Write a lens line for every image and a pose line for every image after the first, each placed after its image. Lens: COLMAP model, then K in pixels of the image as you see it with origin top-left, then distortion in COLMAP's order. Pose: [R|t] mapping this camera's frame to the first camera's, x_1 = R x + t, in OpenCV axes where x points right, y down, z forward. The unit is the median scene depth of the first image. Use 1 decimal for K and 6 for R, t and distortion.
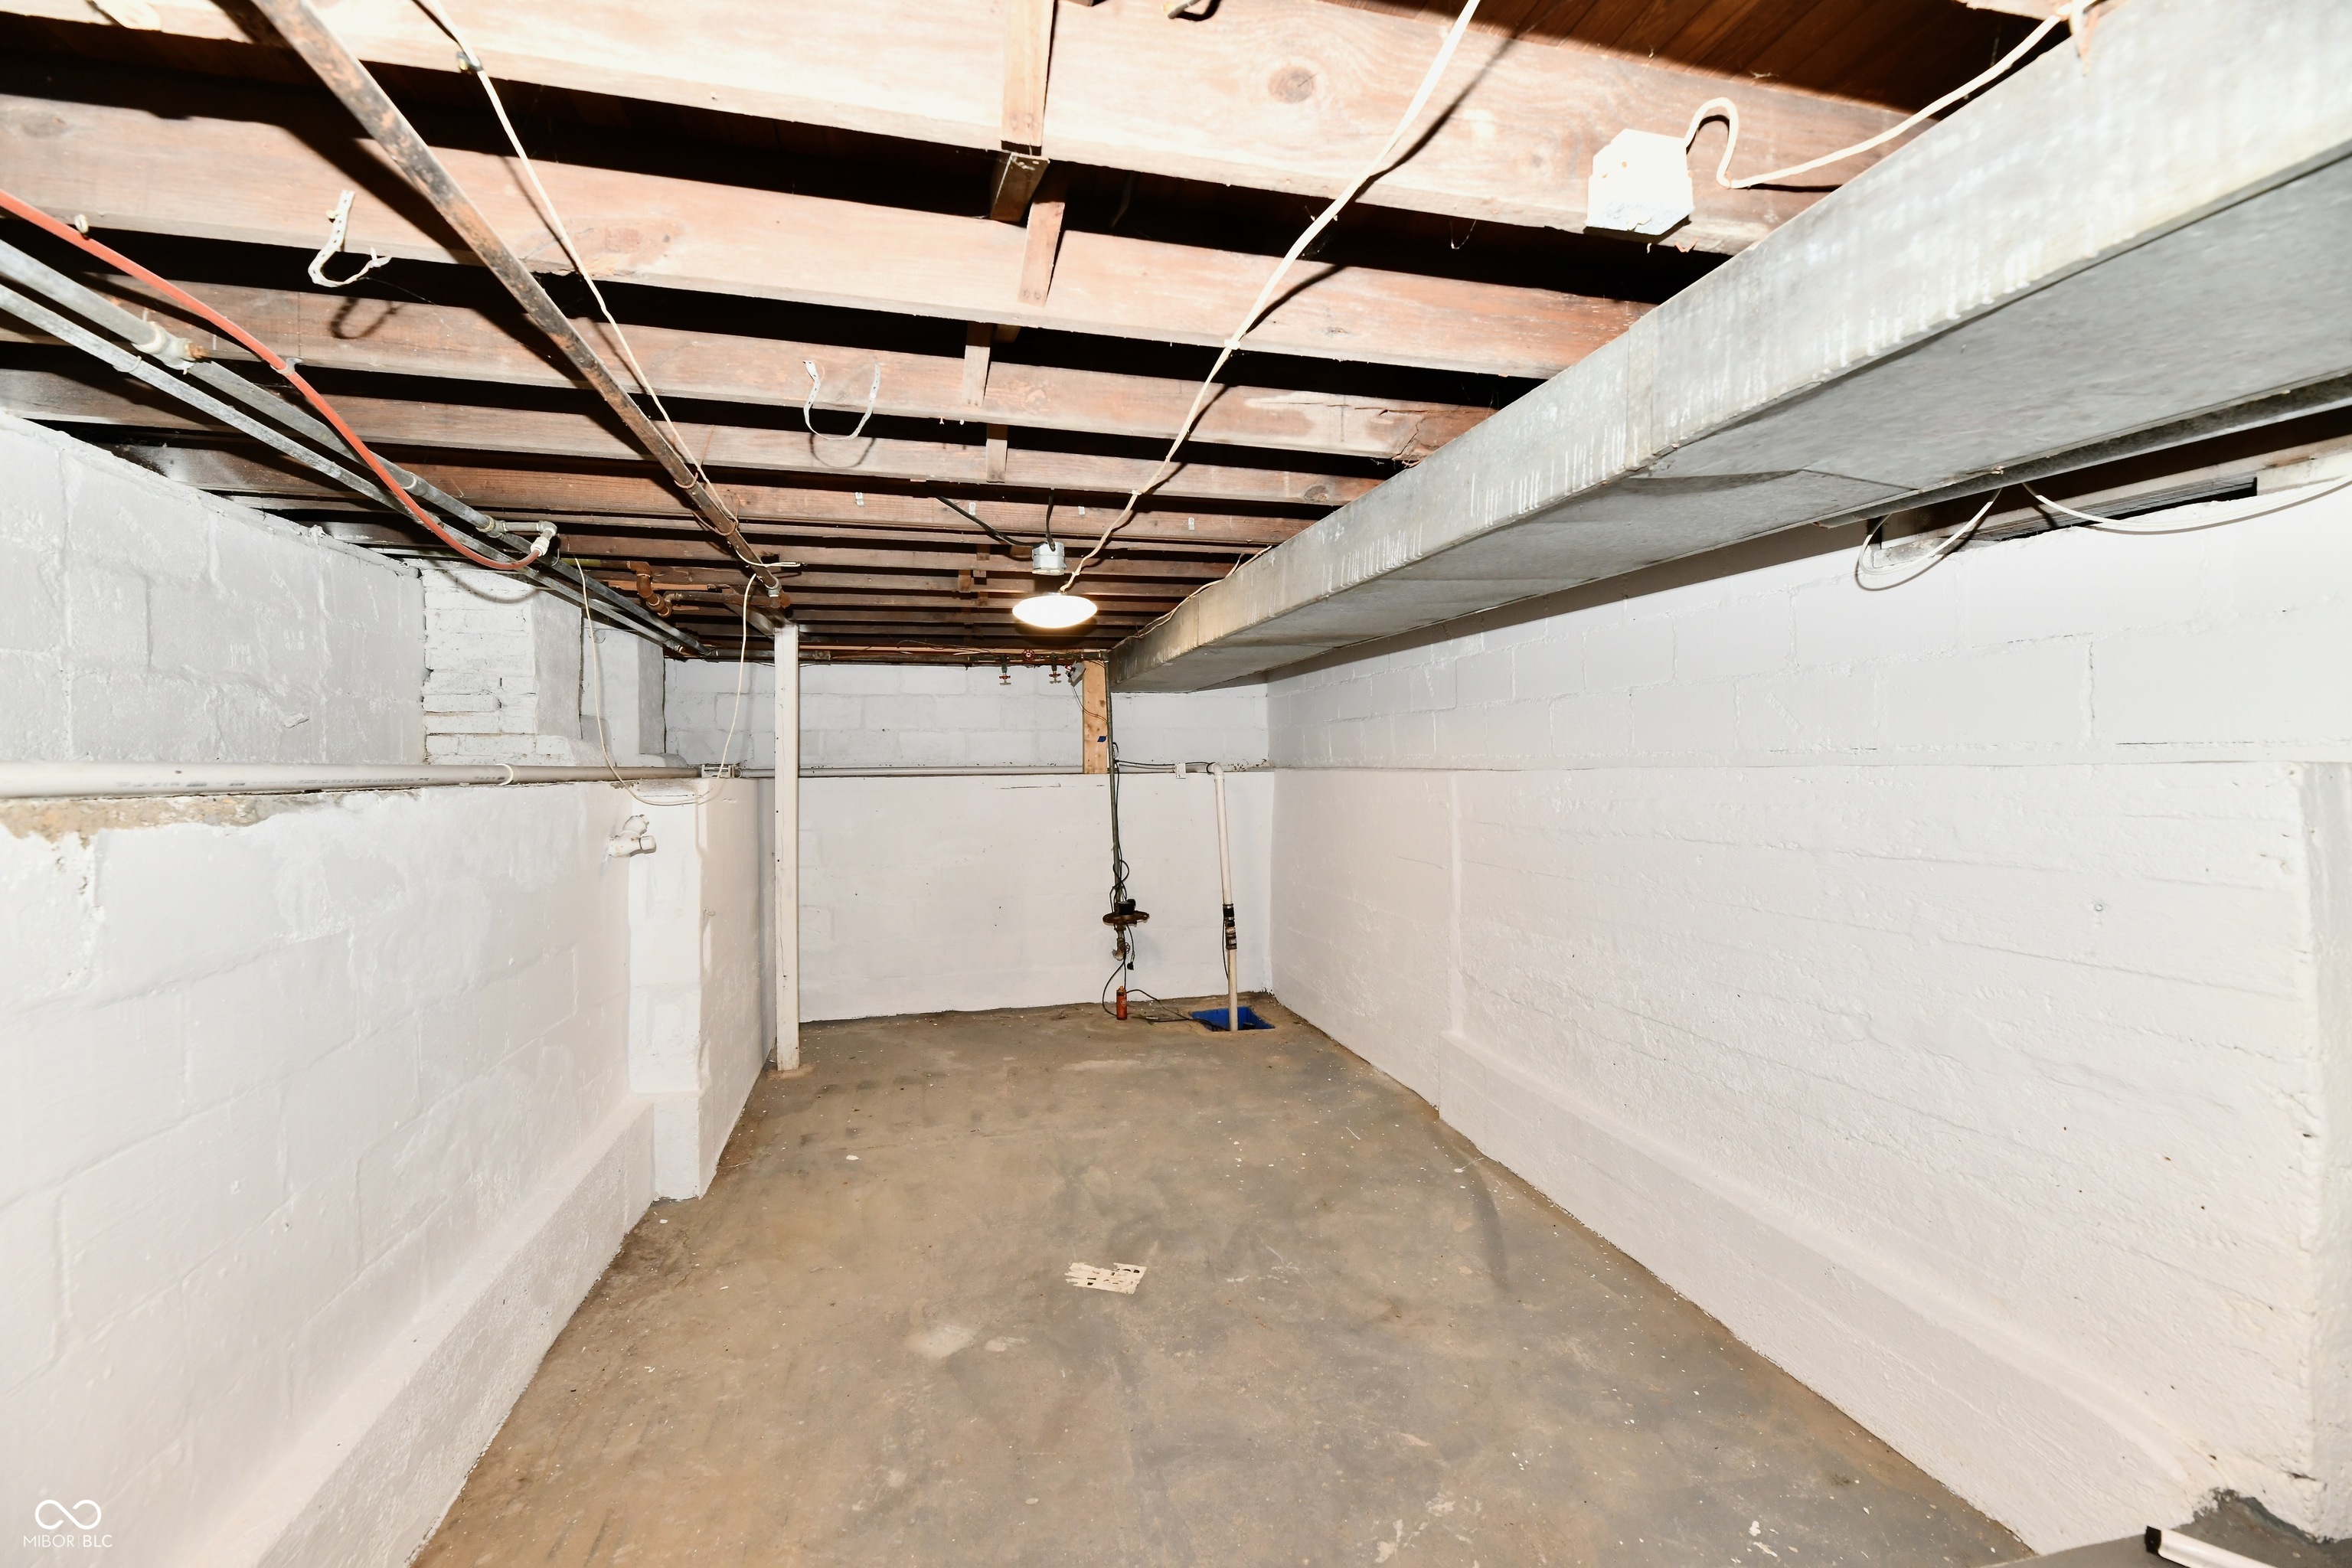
lens RADIAL K [[962.3, 0, 1169.3], [0, 962.3, 765.4], [0, 0, 1]] dist [0.000178, -0.003677]
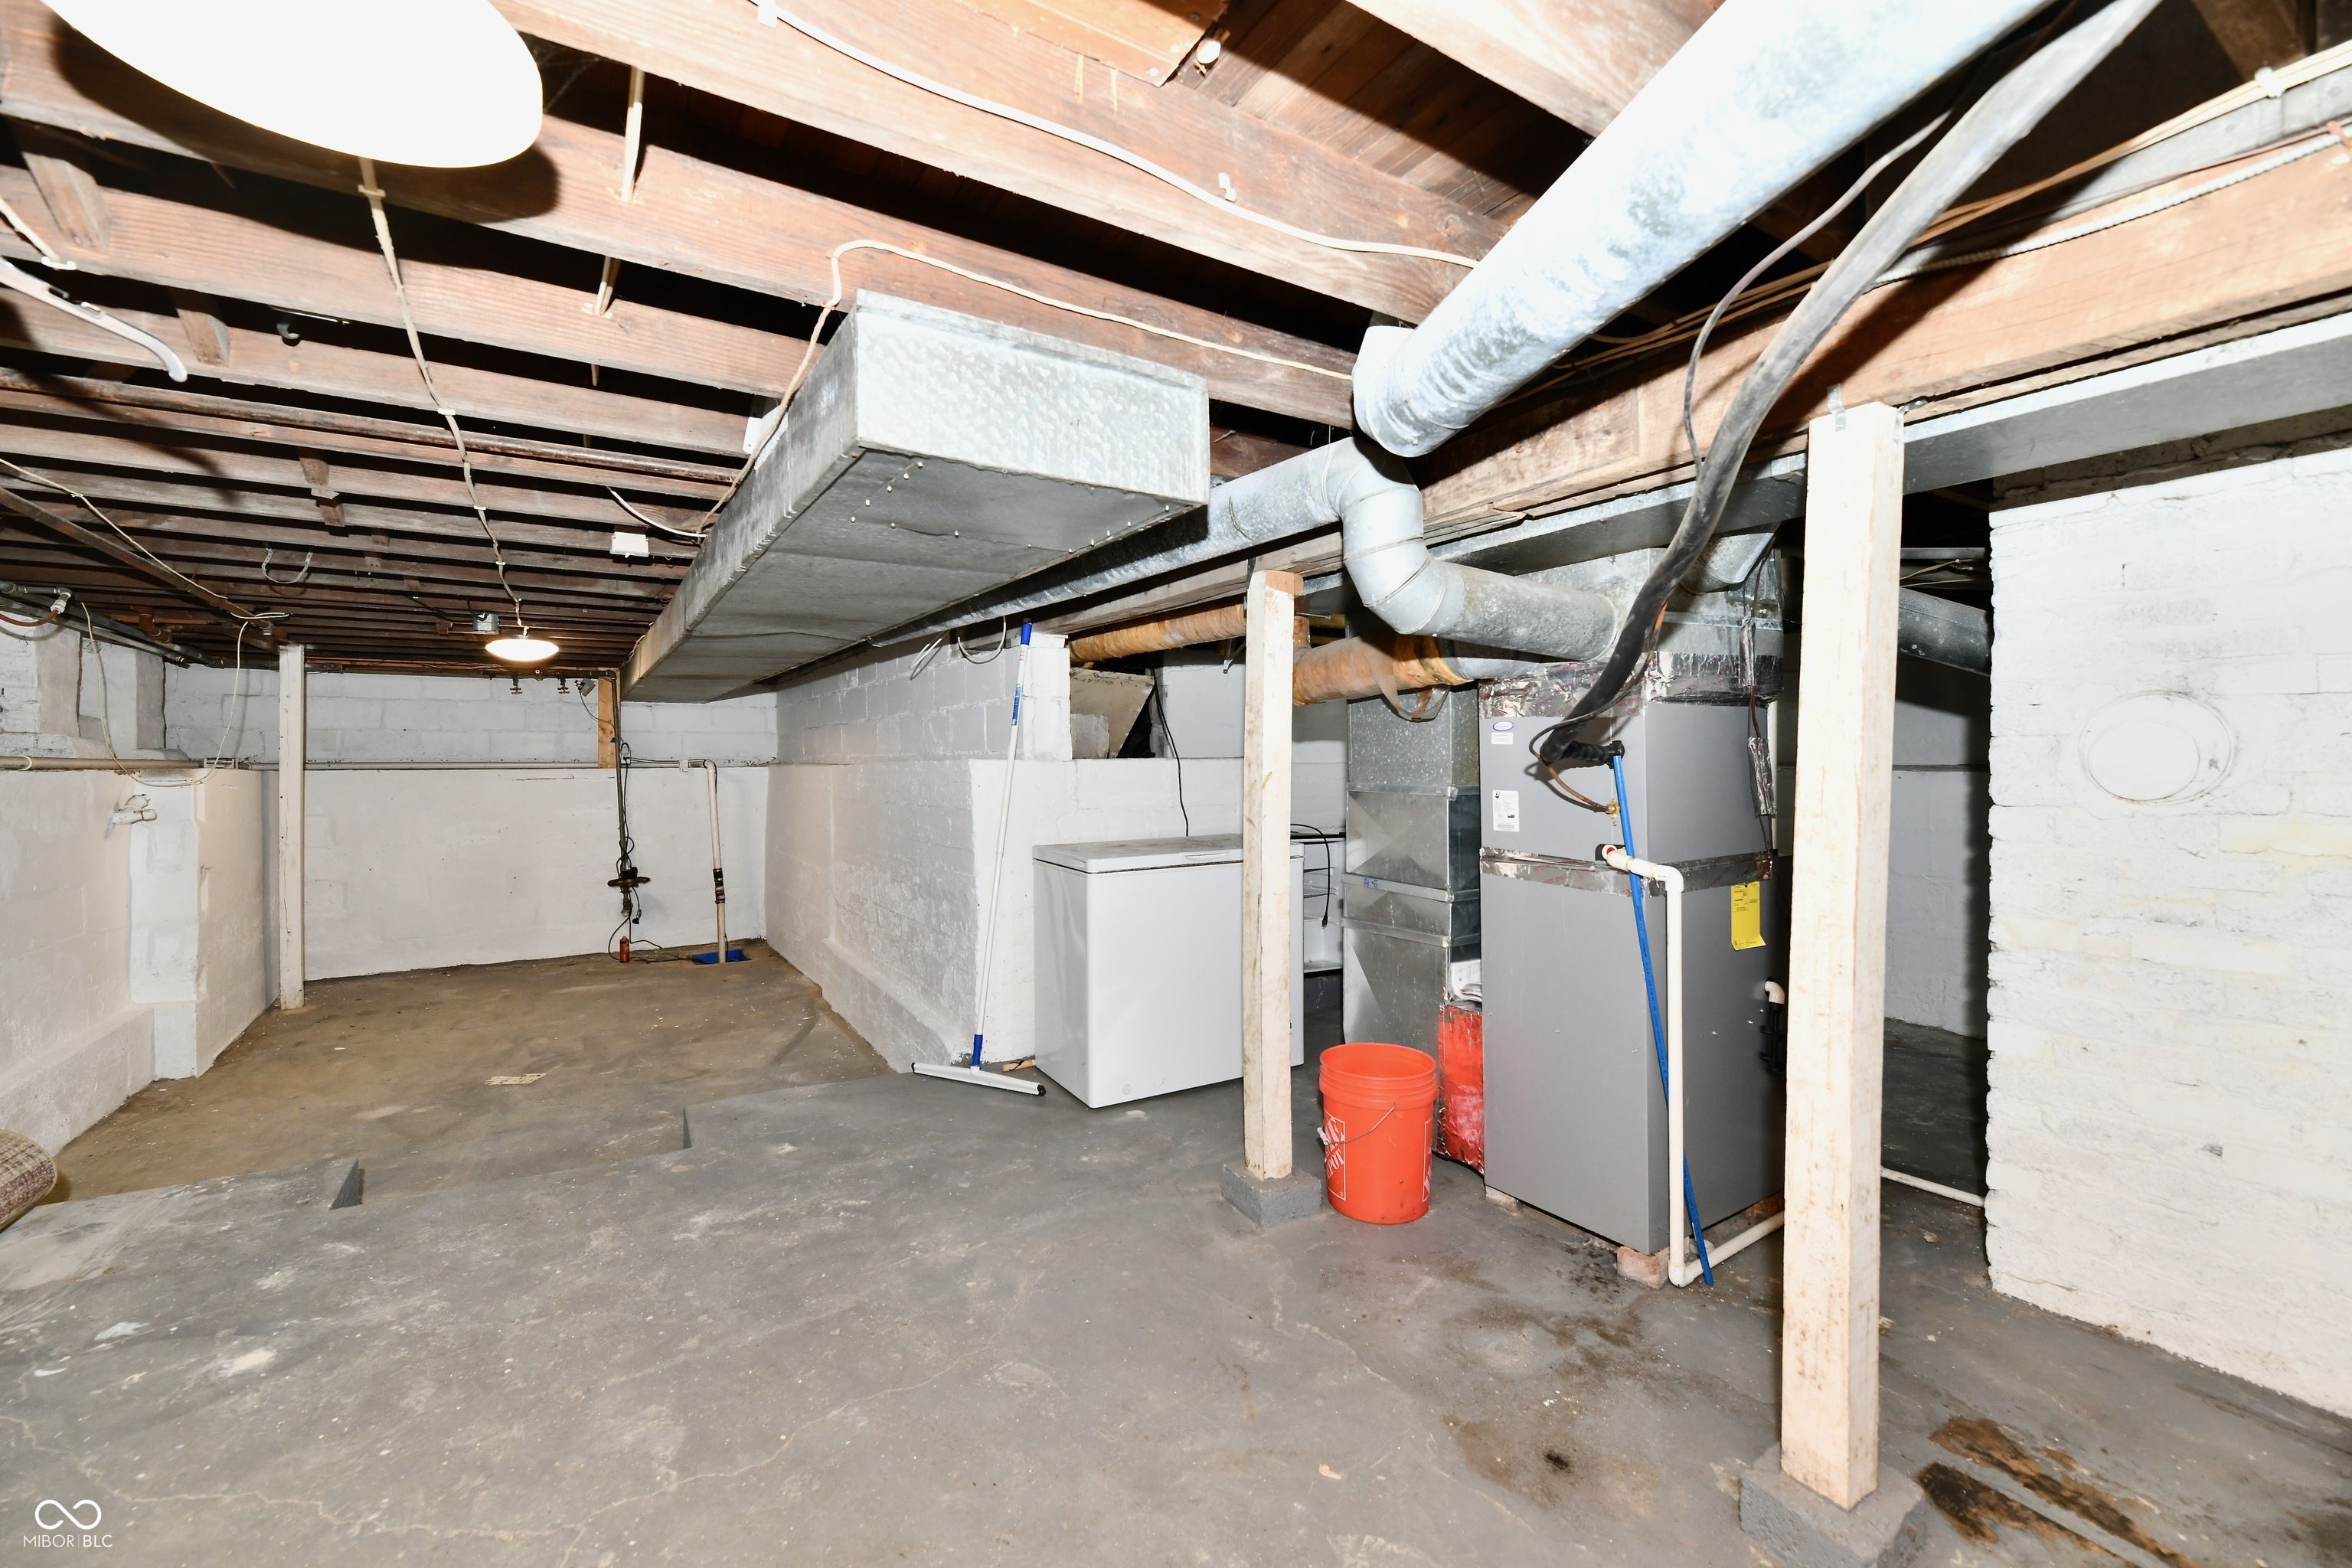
lens RADIAL K [[962.3, 0, 1169.3], [0, 962.3, 765.4], [0, 0, 1]] dist [0.000178, -0.003677]
pose [[0.946905, 0.003971, 0.321489, 0.272374], [-0.004107, 0.999992, -0.000254, 0.003726], [-0.321487, -0.001080, 0.946913, -0.523371]]
